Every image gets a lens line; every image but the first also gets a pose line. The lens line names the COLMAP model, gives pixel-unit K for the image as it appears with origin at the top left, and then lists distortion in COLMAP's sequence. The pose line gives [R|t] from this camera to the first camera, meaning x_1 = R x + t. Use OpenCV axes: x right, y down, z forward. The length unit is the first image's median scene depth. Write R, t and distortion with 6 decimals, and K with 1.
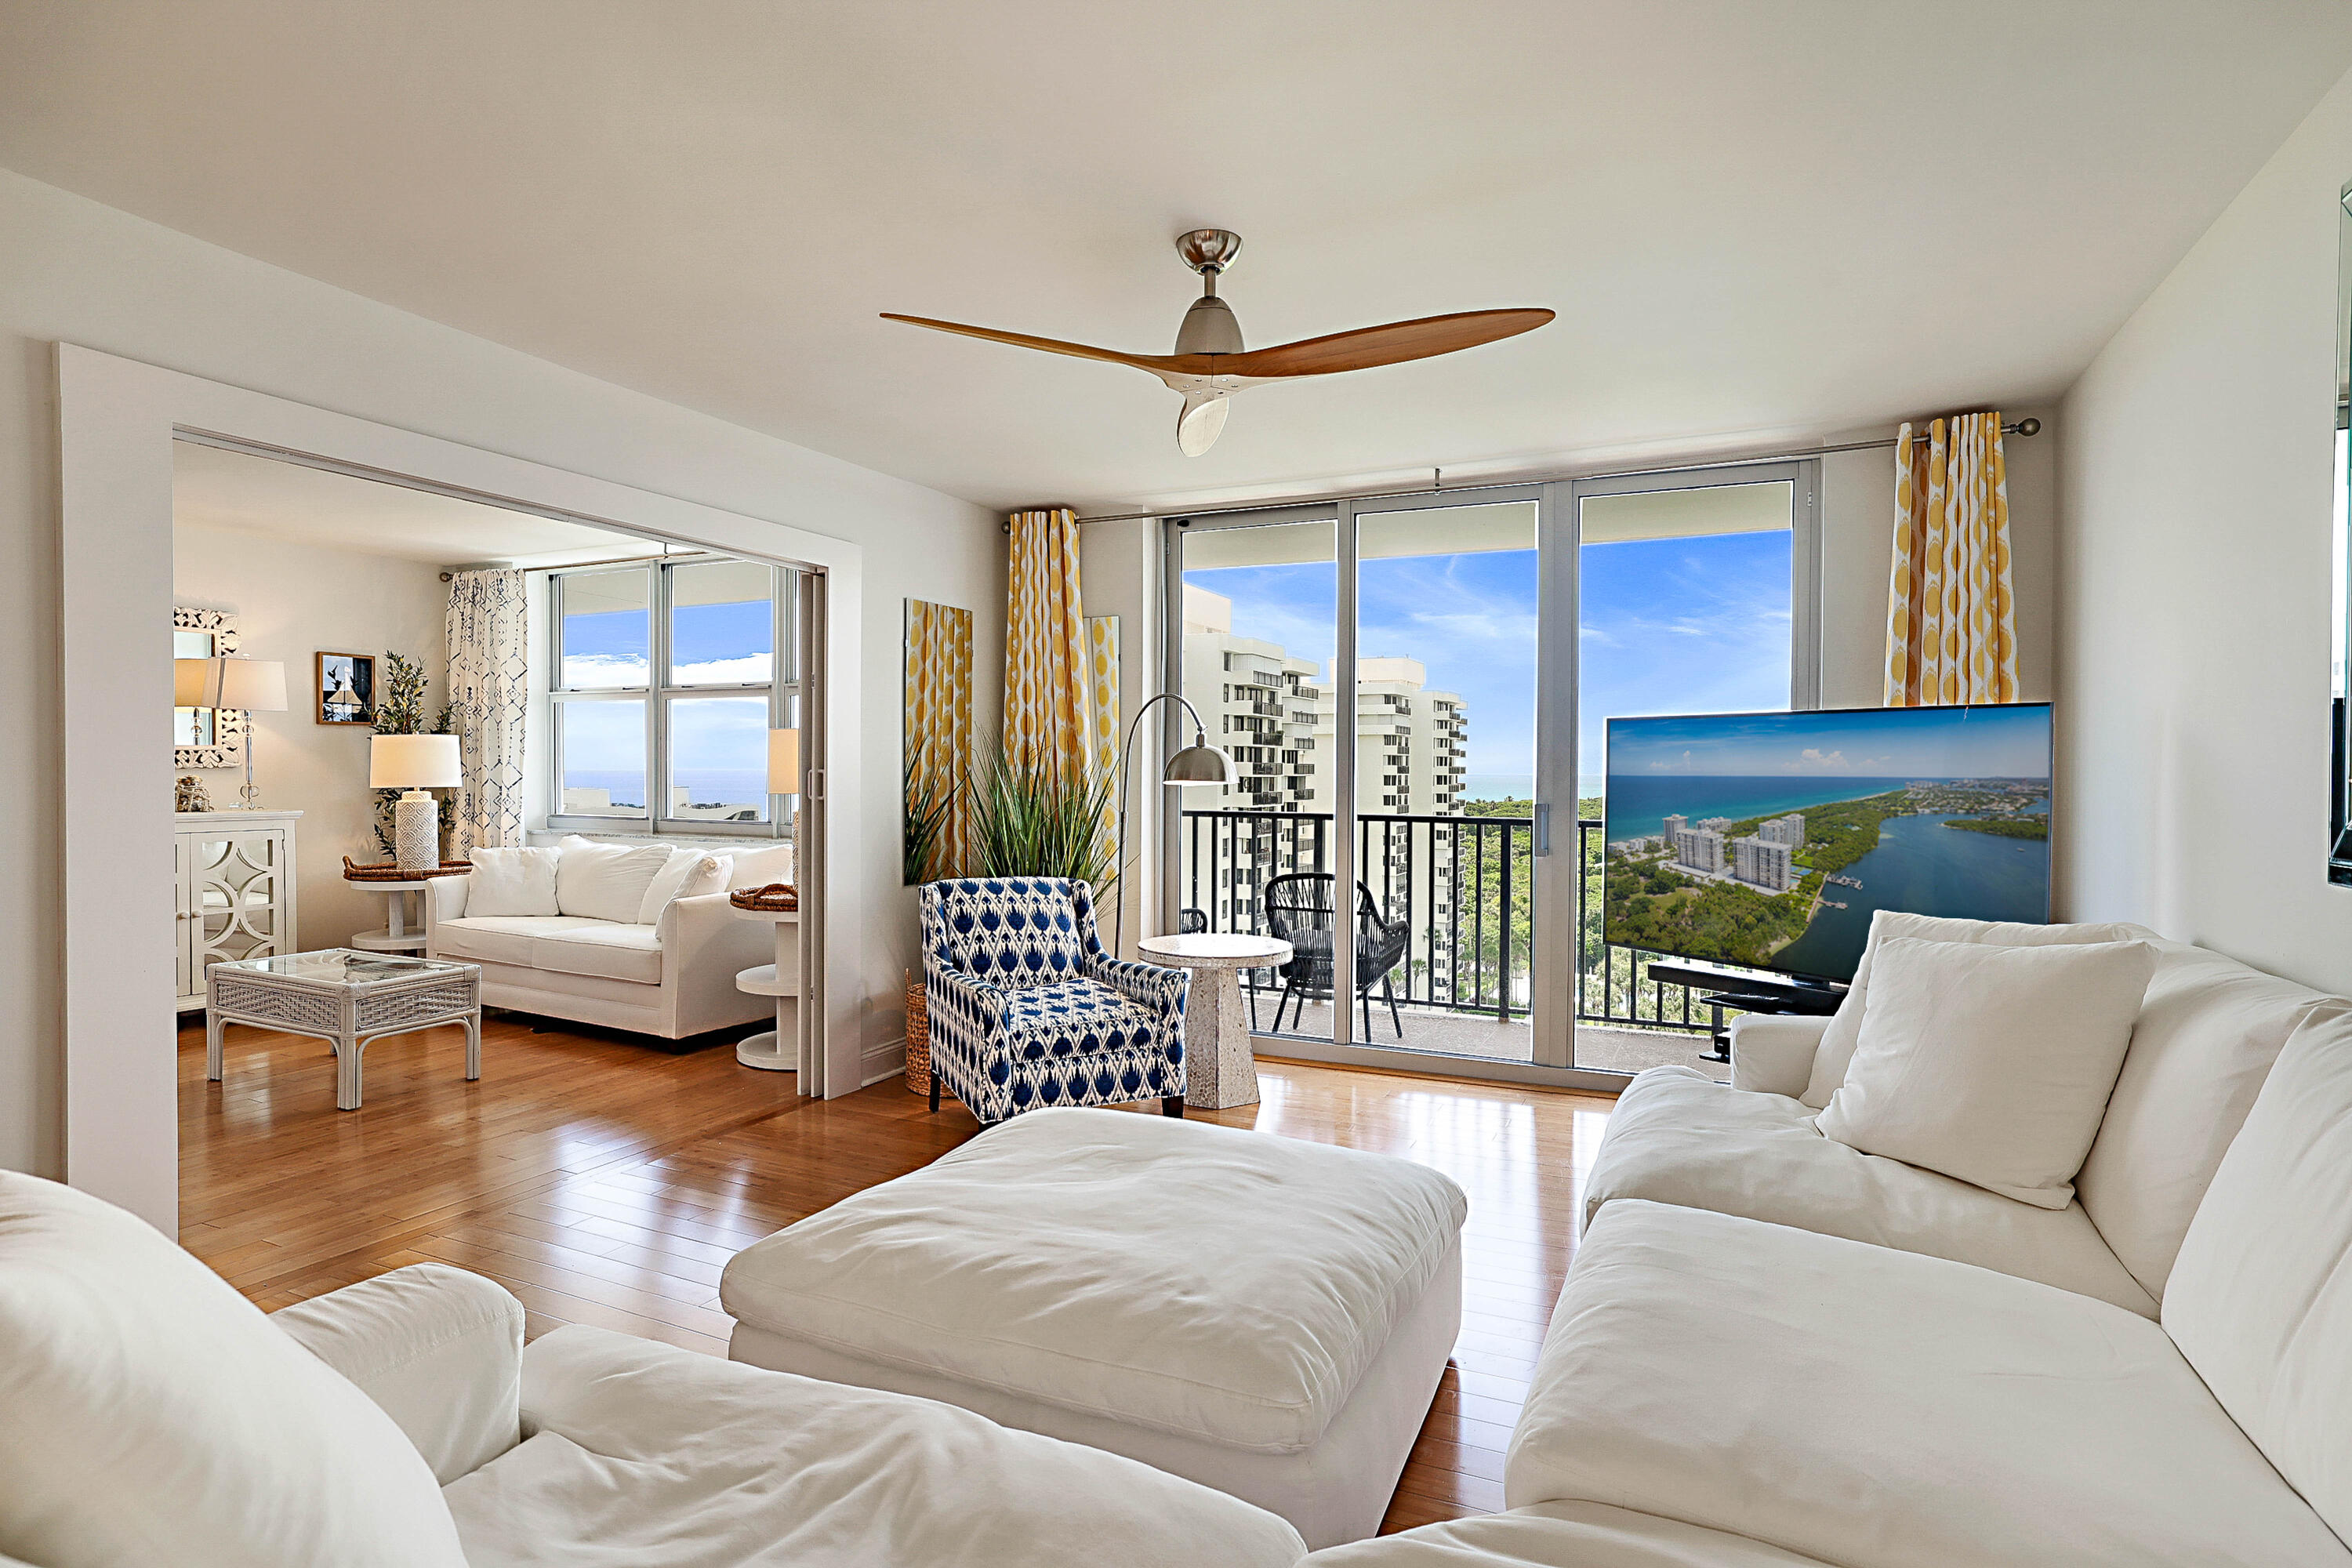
lens RADIAL K [[1197.7, 0, 1169.0], [0, 1197.7, 785.5], [0, 0, 1]] dist [-0.011010, 0.003204]
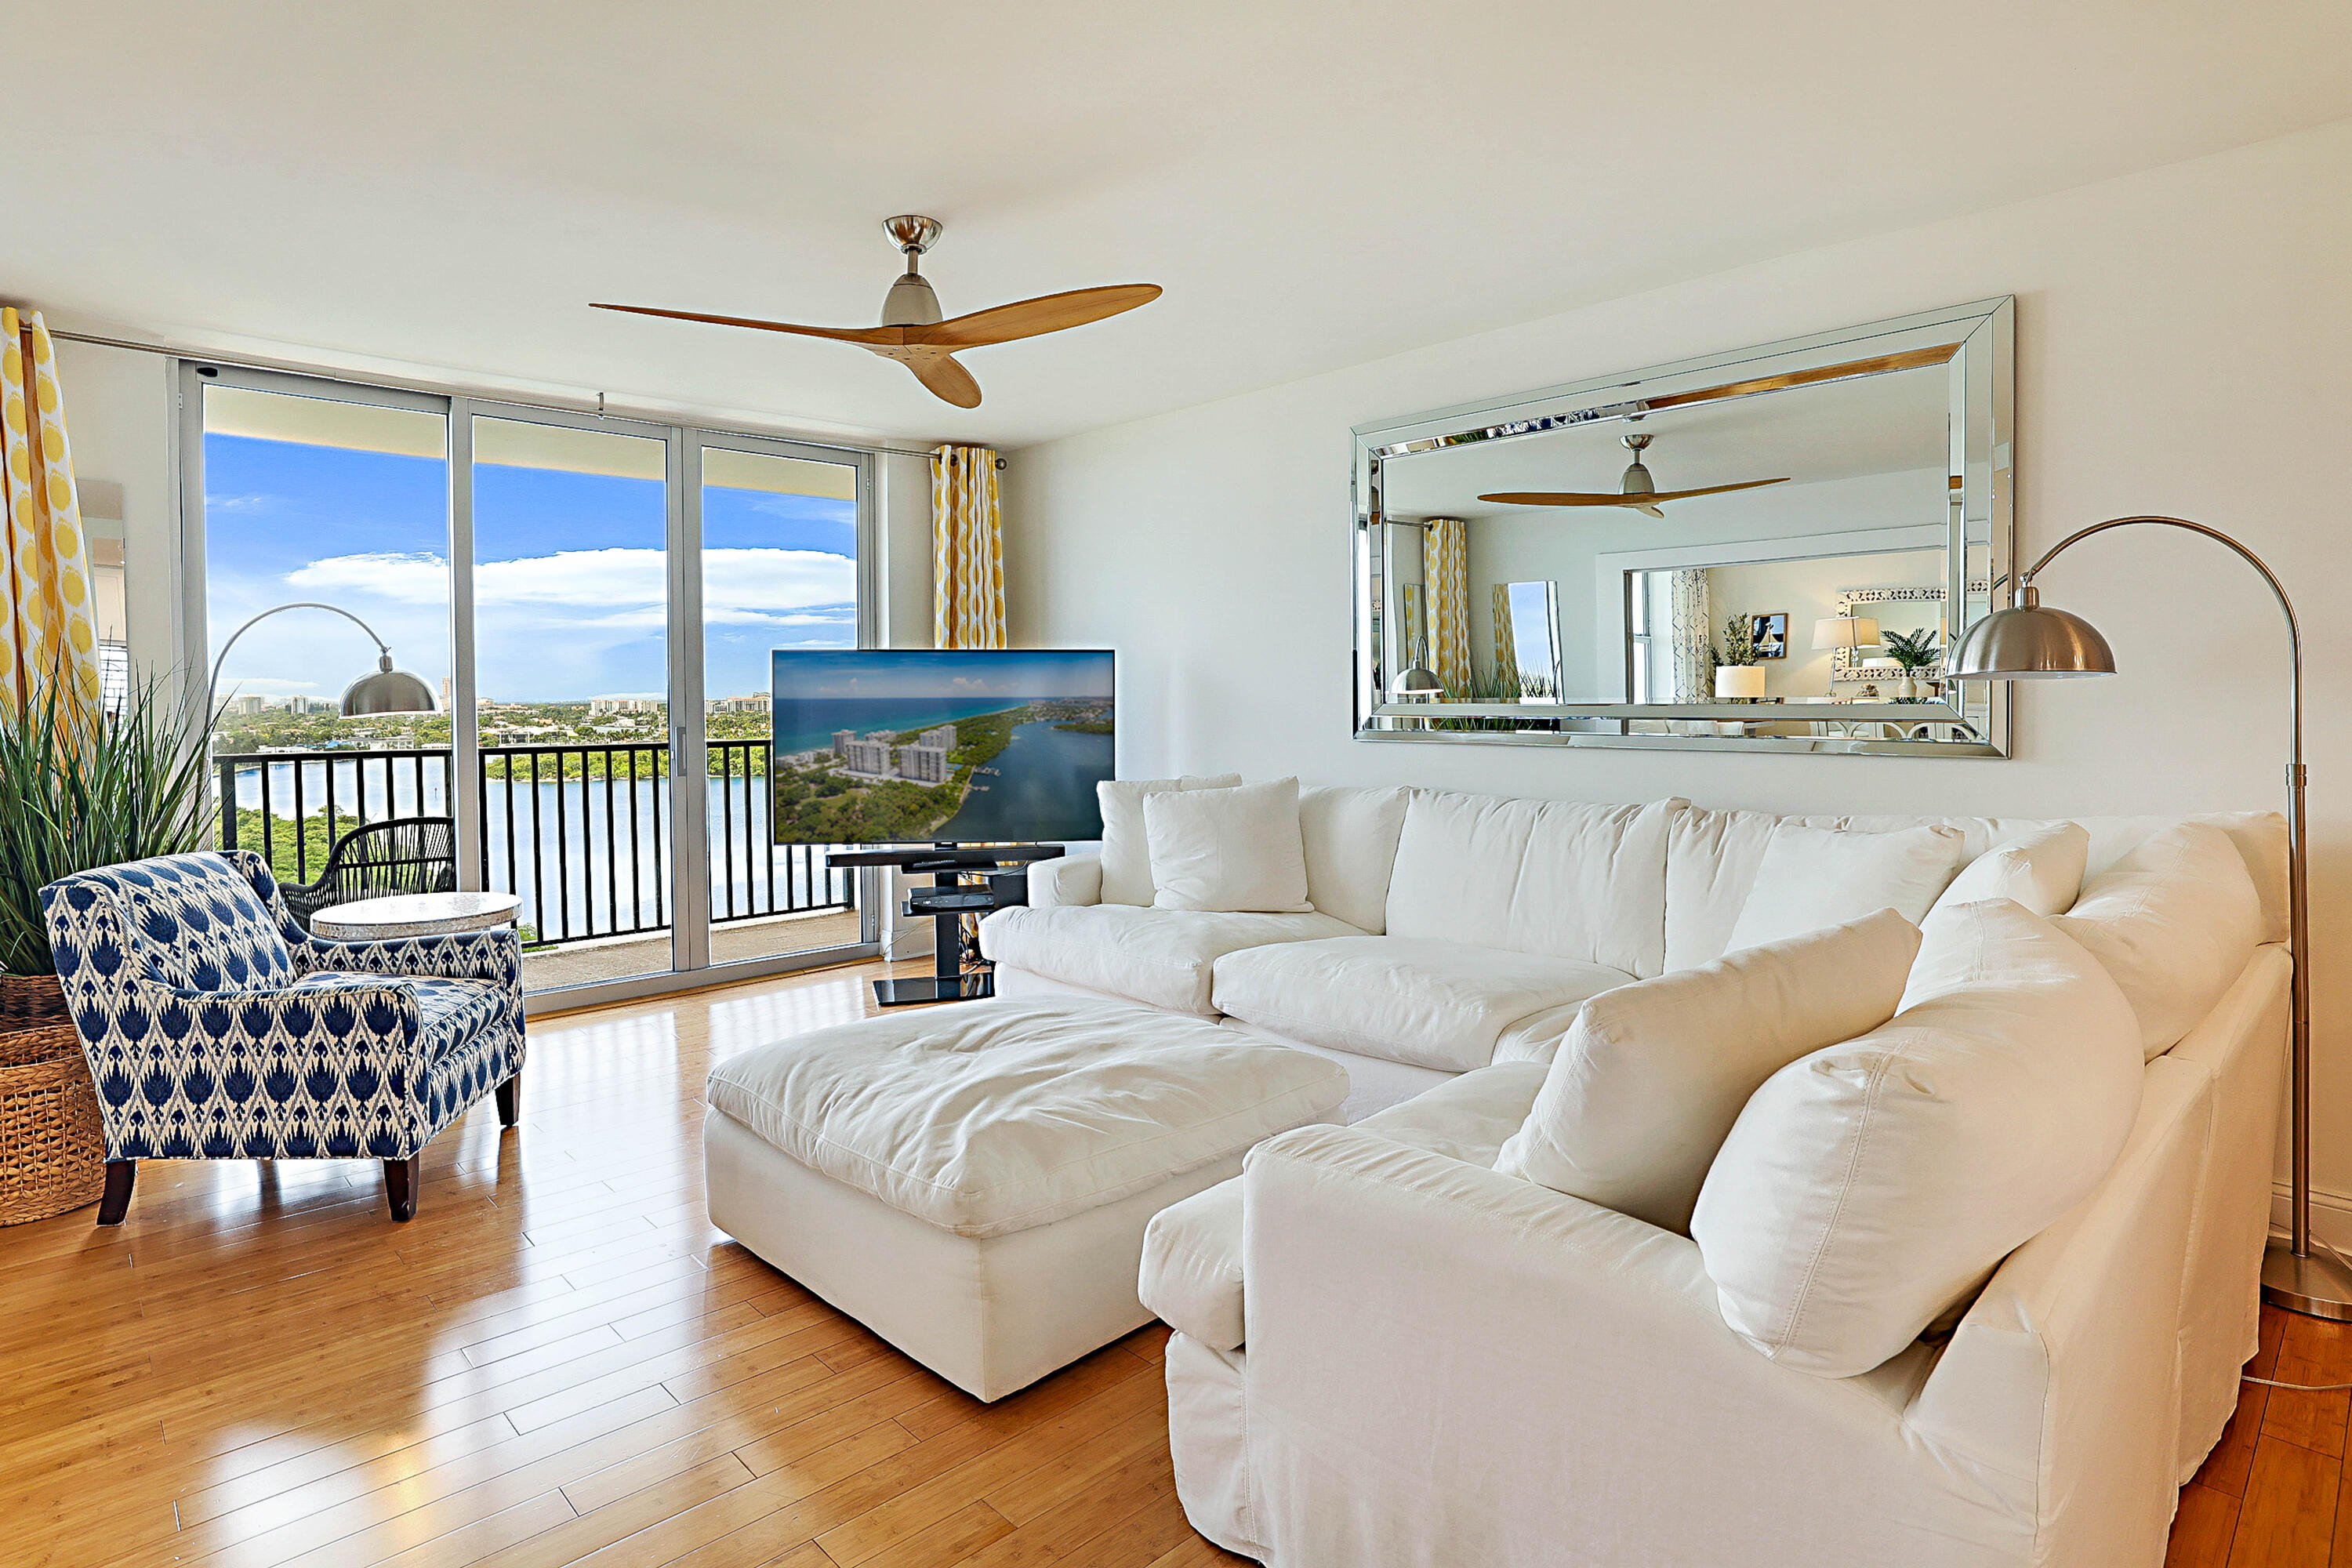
lens RADIAL K [[1237.9, 0, 1138.9], [0, 1237.9, 729.9], [0, 0, 1]] dist [-0.030906, 0.007479]
pose [[0.370853, -0.033480, 0.928088, -0.480605], [0.020192, 0.999404, 0.027984, -0.004104], [-0.928472, 0.008362, 0.371308, 0.184391]]
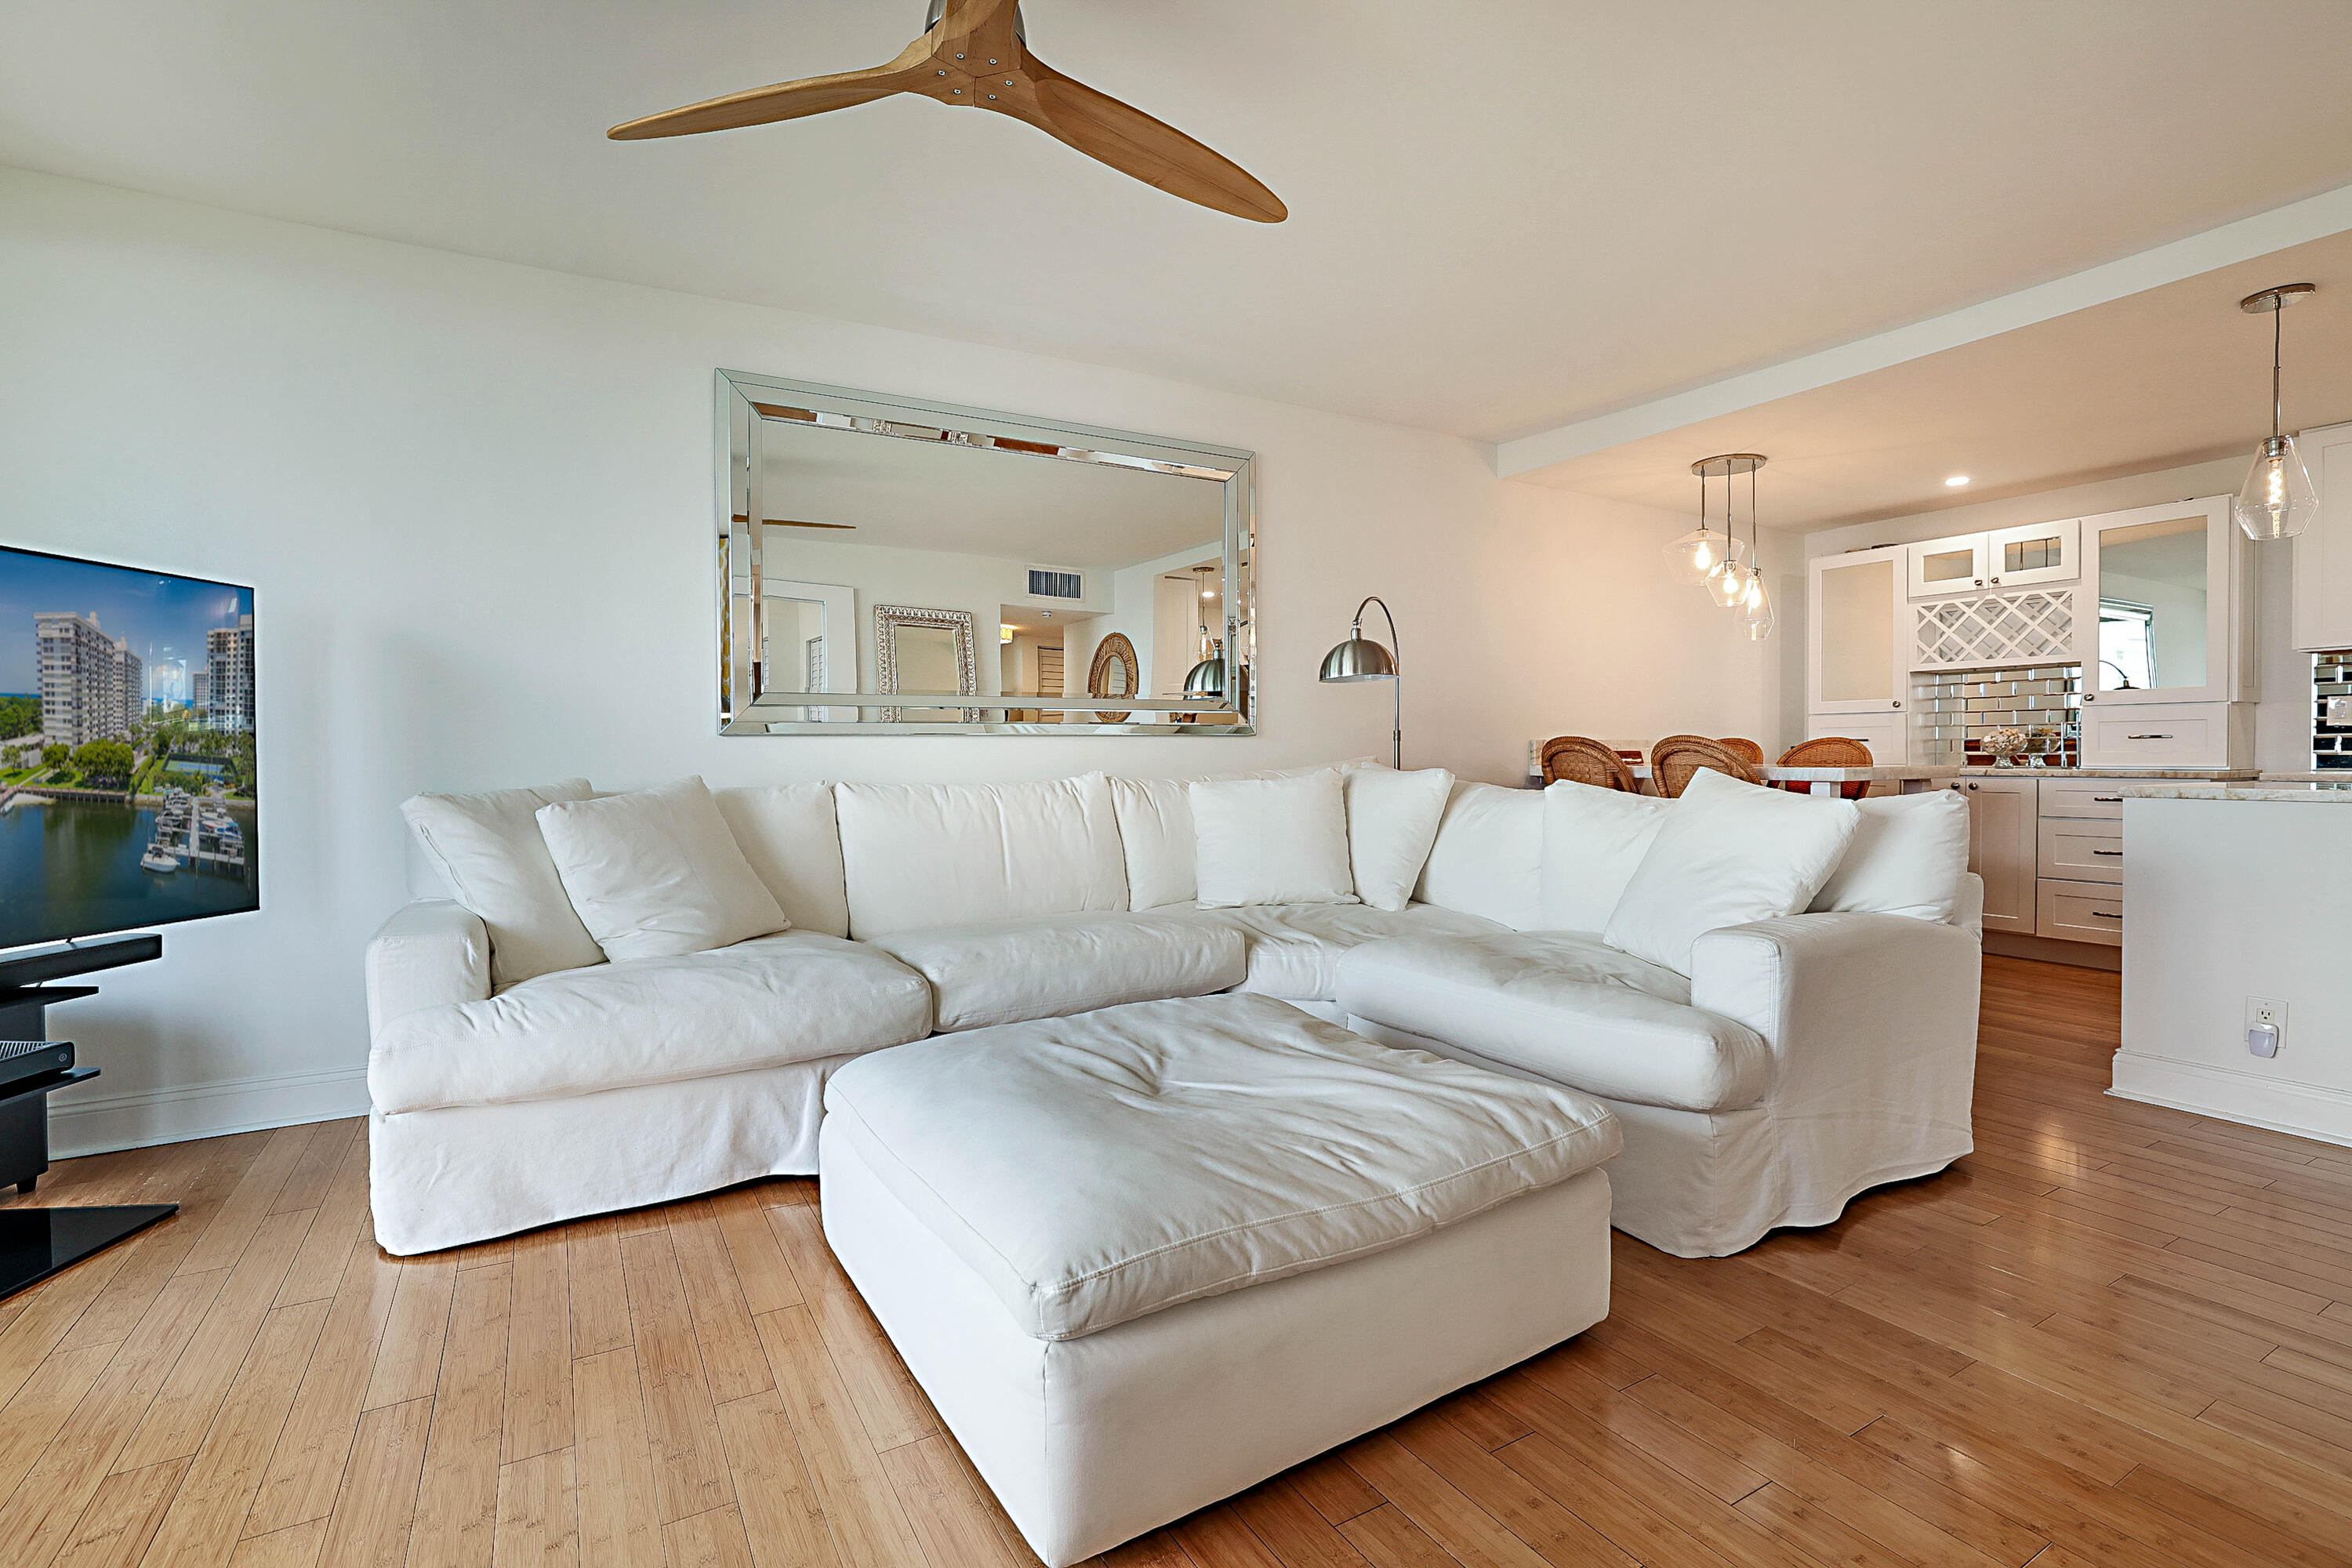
lens RADIAL K [[1078.3, 0, 1199.2], [0, 1078.3, 774.1], [0, 0, 1]] dist [-0.027096, 0.001776]
pose [[-0.832726, -0.010150, 0.553592, -0.217253], [0.010163, 0.999383, 0.033610, 0.035352], [-0.553592, 0.033614, -0.832109, 0.731252]]
